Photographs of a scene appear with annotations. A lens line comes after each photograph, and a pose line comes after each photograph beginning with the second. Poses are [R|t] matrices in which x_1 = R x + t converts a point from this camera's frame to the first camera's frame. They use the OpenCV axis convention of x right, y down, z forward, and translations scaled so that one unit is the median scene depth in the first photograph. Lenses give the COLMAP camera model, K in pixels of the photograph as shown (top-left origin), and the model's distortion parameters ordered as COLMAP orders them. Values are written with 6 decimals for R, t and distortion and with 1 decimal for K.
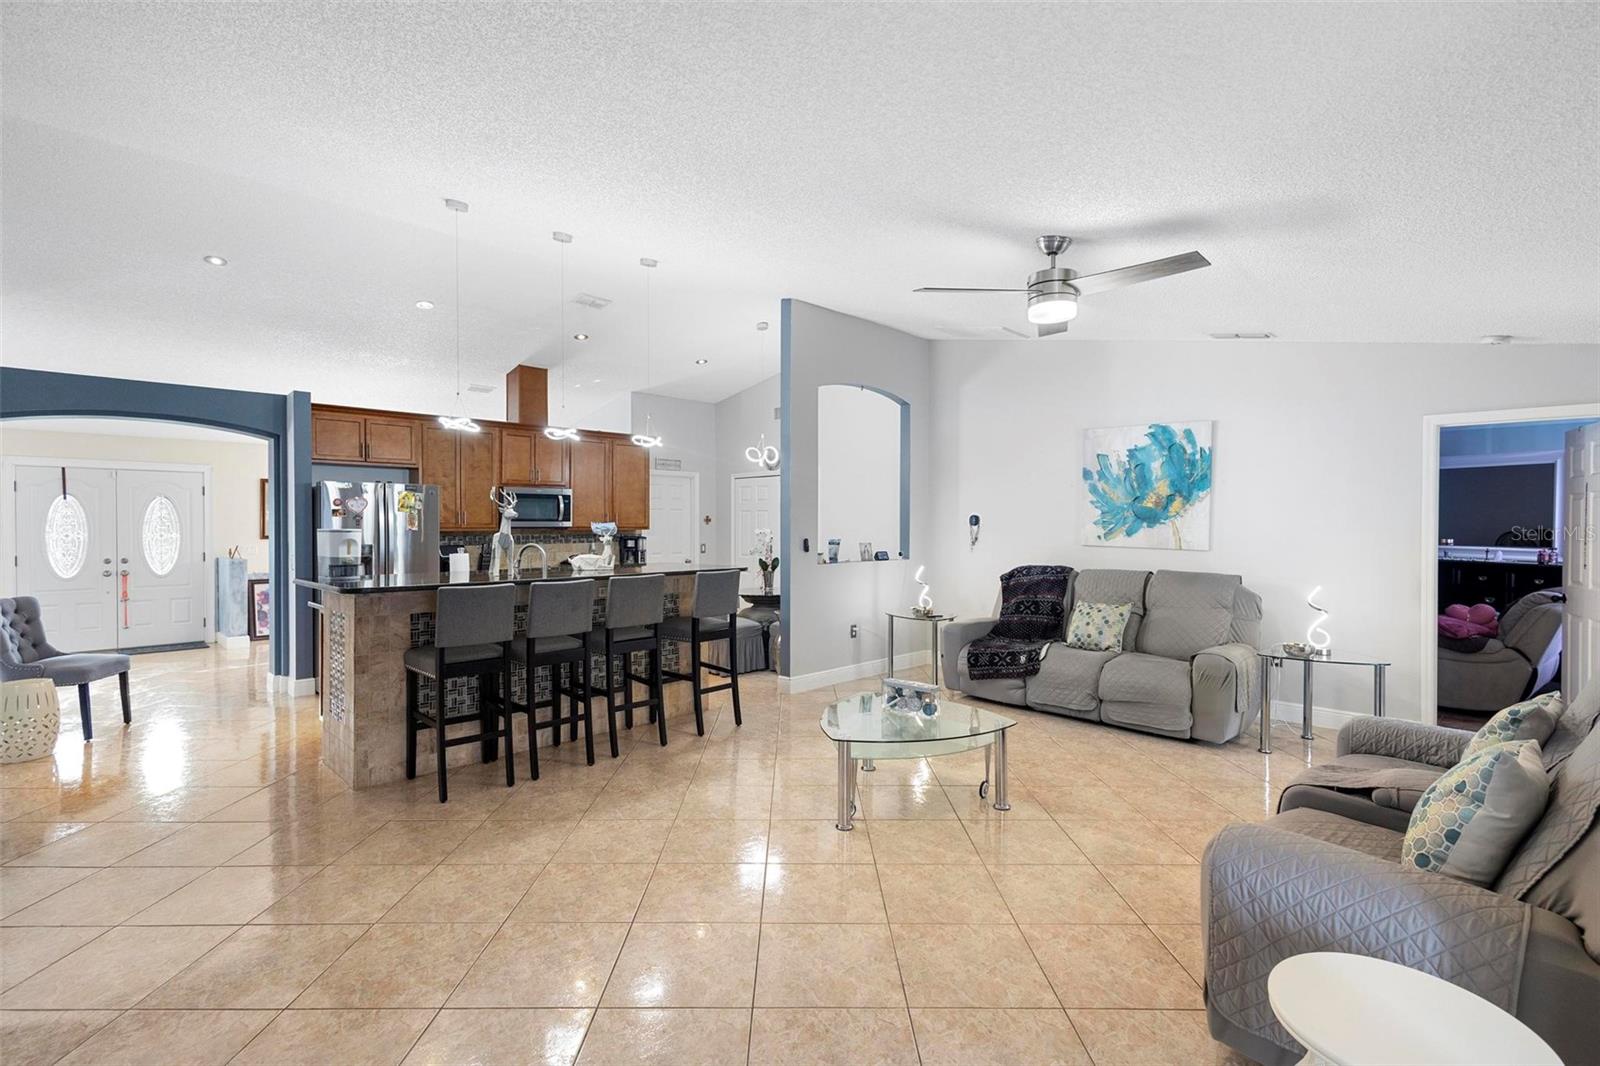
lens RADIAL K [[750.2, 0, 779.2], [0, 750.2, 530.3], [0, 0, 1]] dist [0.016735, -0.005319]
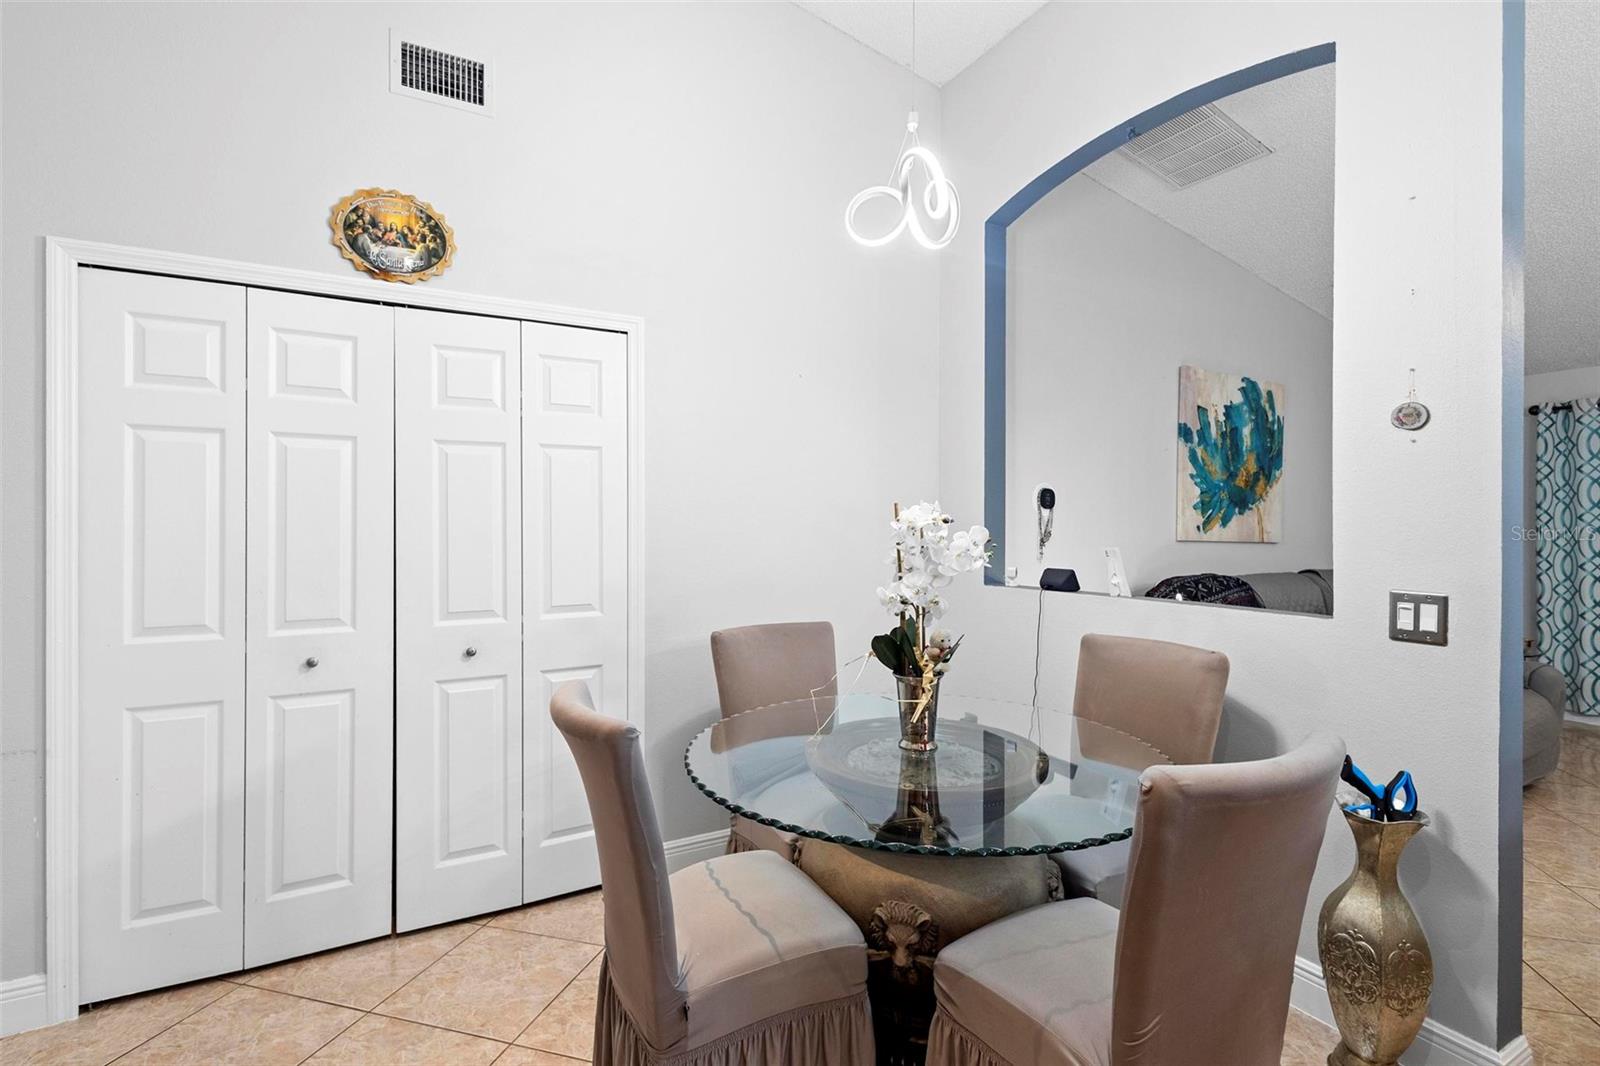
lens RADIAL K [[750.2, 0, 797.0], [0, 750.2, 510.9], [0, 0, 1]] dist [0.016735, -0.005319]
pose [[0.260553, 0.007403, 0.965431, -0.358236], [-0.003412, 0.999971, -0.006747, -0.000515], [-0.965454, -0.001536, 0.260571, 1.283888]]
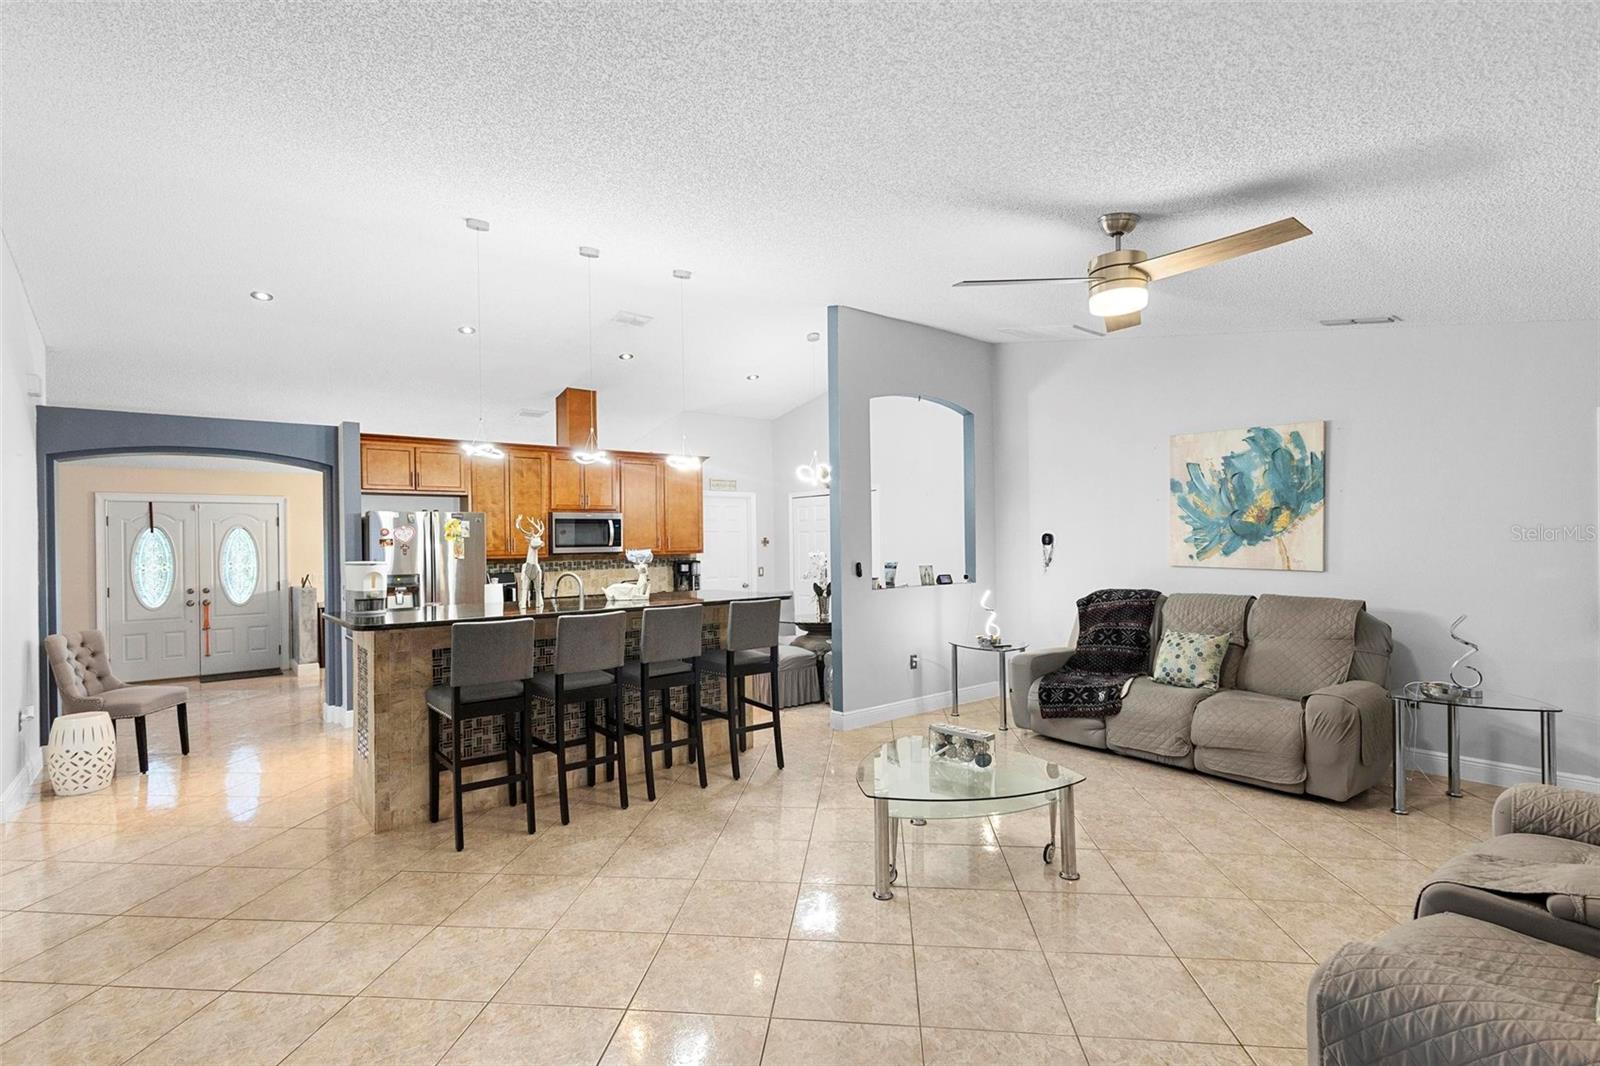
lens RADIAL K [[750.2, 0, 786.8], [0, 750.2, 538.7], [0, 0, 1]] dist [0.016735, -0.005319]
pose [[0.994072, -0.016394, -0.107485, 0.052521], [0.015350, 0.999827, -0.010529, -0.010828], [0.107639, 0.008816, 0.994151, 0.073683]]
